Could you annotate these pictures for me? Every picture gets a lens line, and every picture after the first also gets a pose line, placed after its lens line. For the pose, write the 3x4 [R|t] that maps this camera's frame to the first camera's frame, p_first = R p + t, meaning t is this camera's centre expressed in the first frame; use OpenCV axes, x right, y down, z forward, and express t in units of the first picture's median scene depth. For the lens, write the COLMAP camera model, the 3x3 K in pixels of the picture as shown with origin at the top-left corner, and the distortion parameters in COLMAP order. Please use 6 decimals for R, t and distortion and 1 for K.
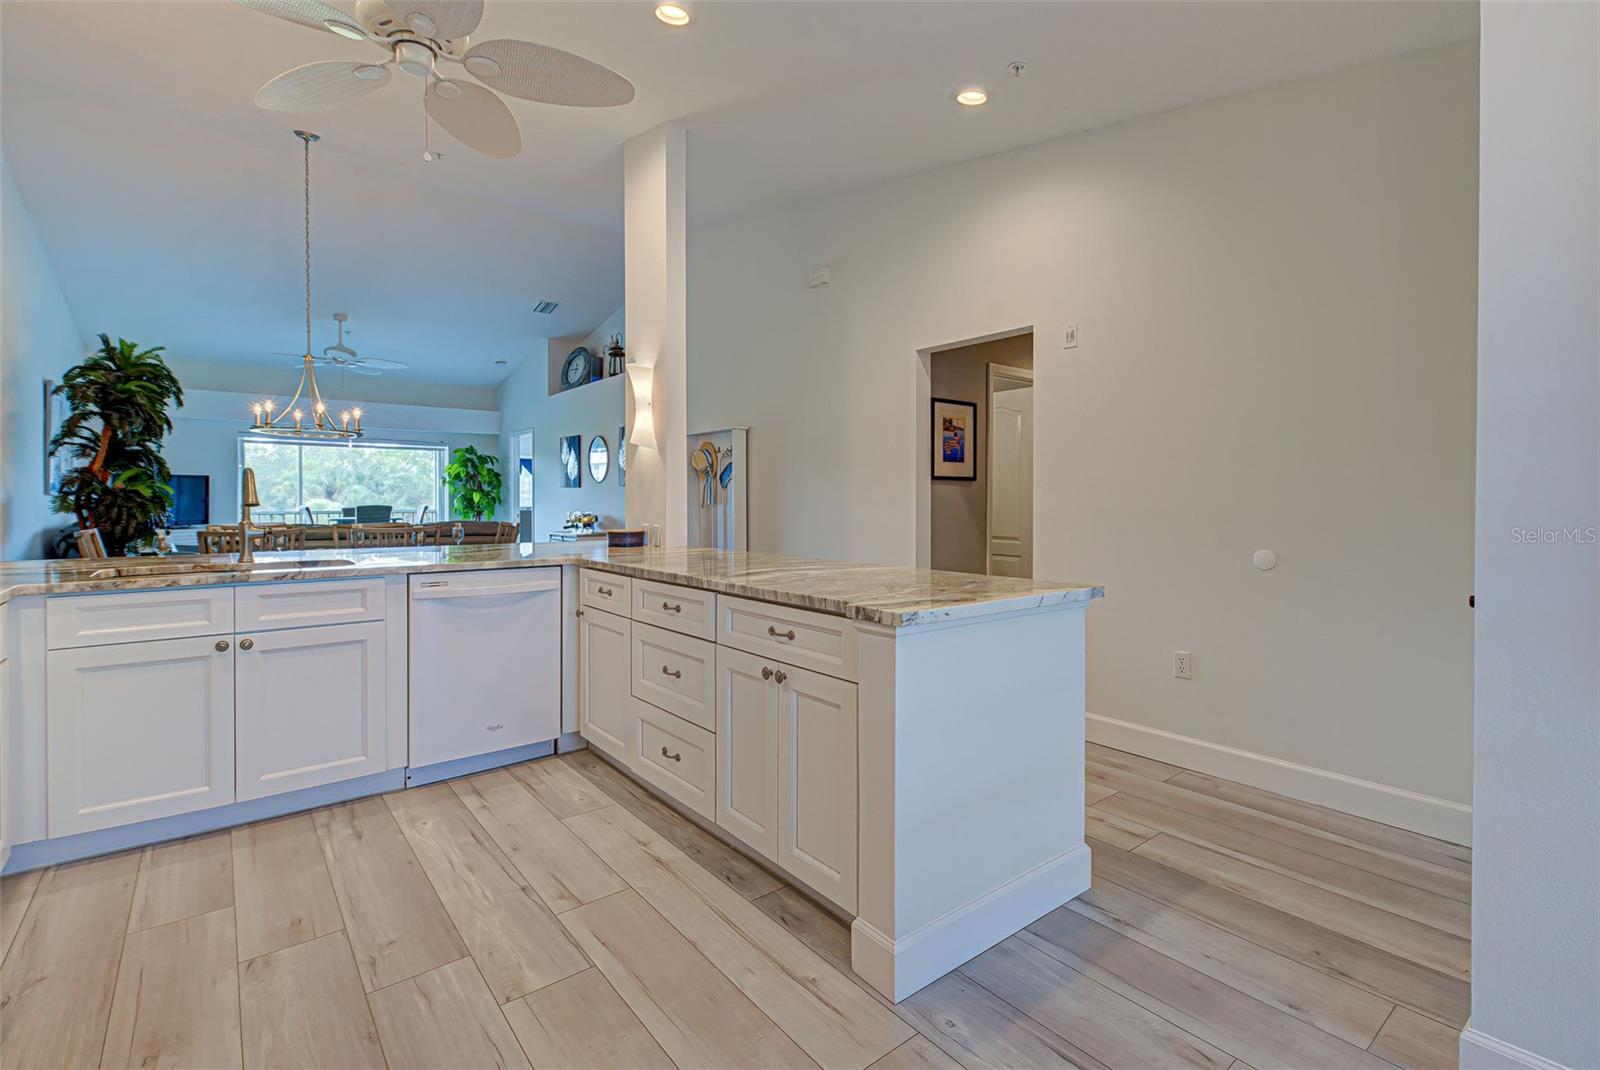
lens RADIAL K [[734.0, 0, 799.6], [0, 734.0, 462.7], [0, 0, 1]] dist [0.010528, -0.000081]
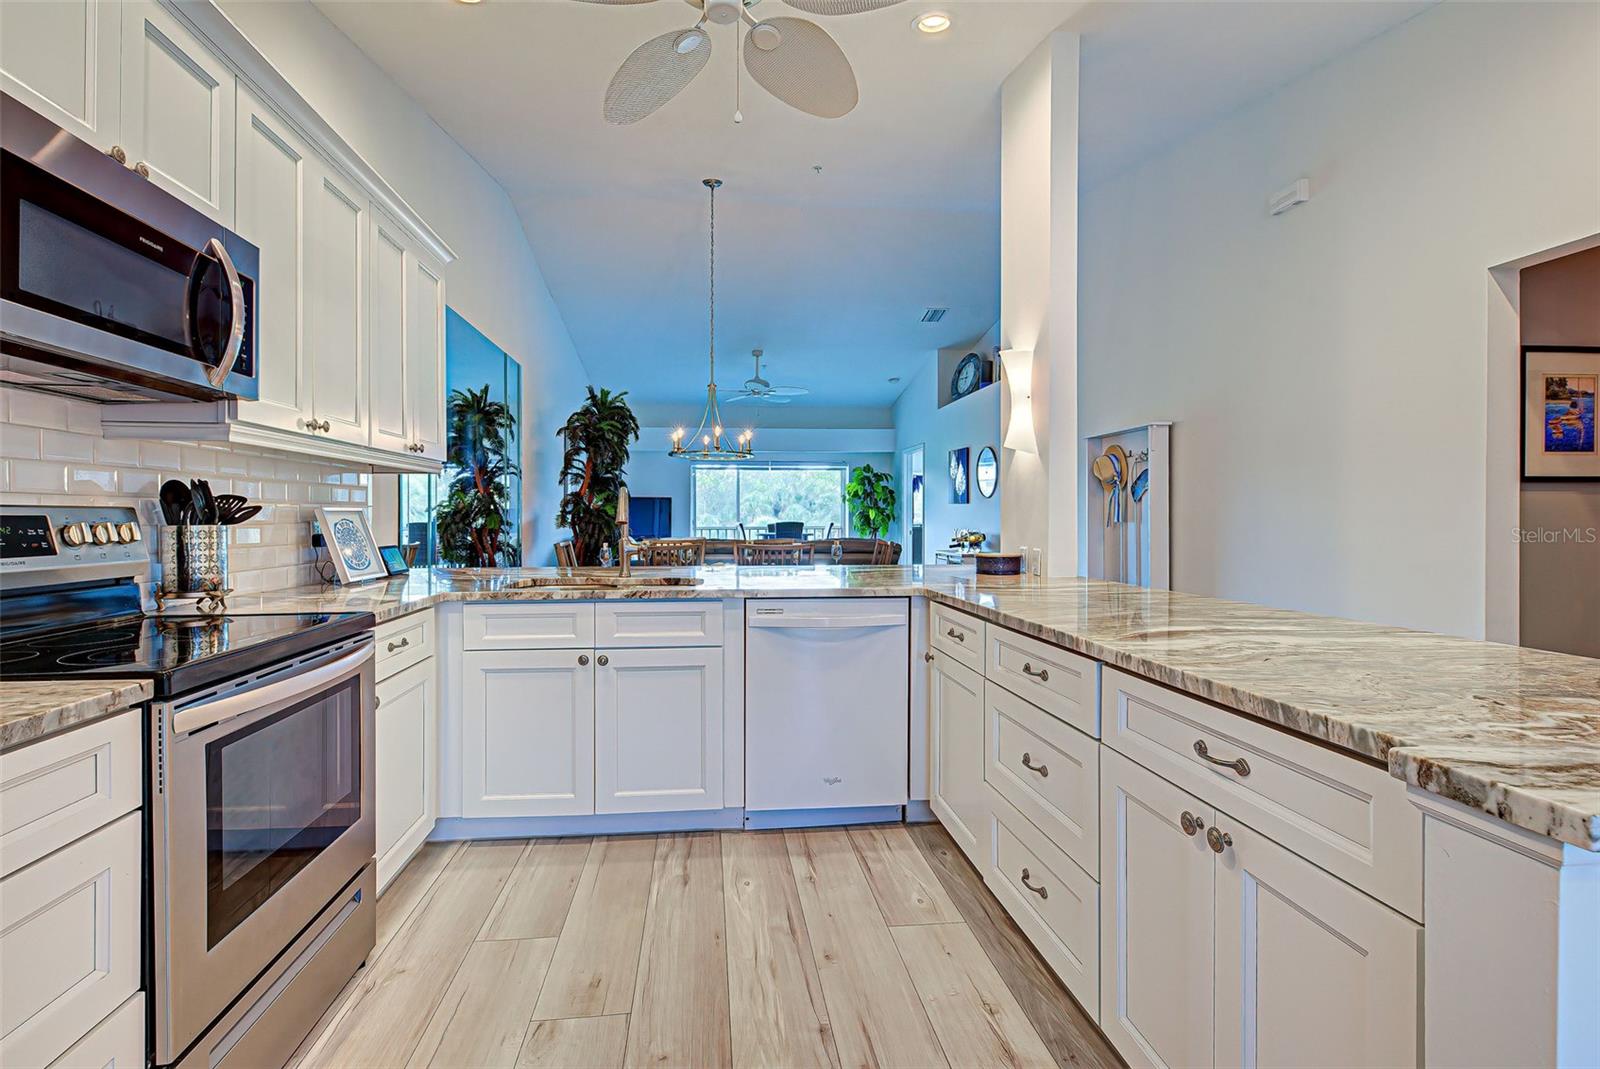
lens RADIAL K [[698.4, 0, 794.8], [0, 698.4, 524.8], [0, 0, 1]] dist [0.015393, -0.004552]
pose [[0.840576, 0.004392, -0.541675, -0.006174], [0.029557, 0.998106, 0.053959, 0.013134], [0.540886, -0.061367, 0.838854, 0.280815]]
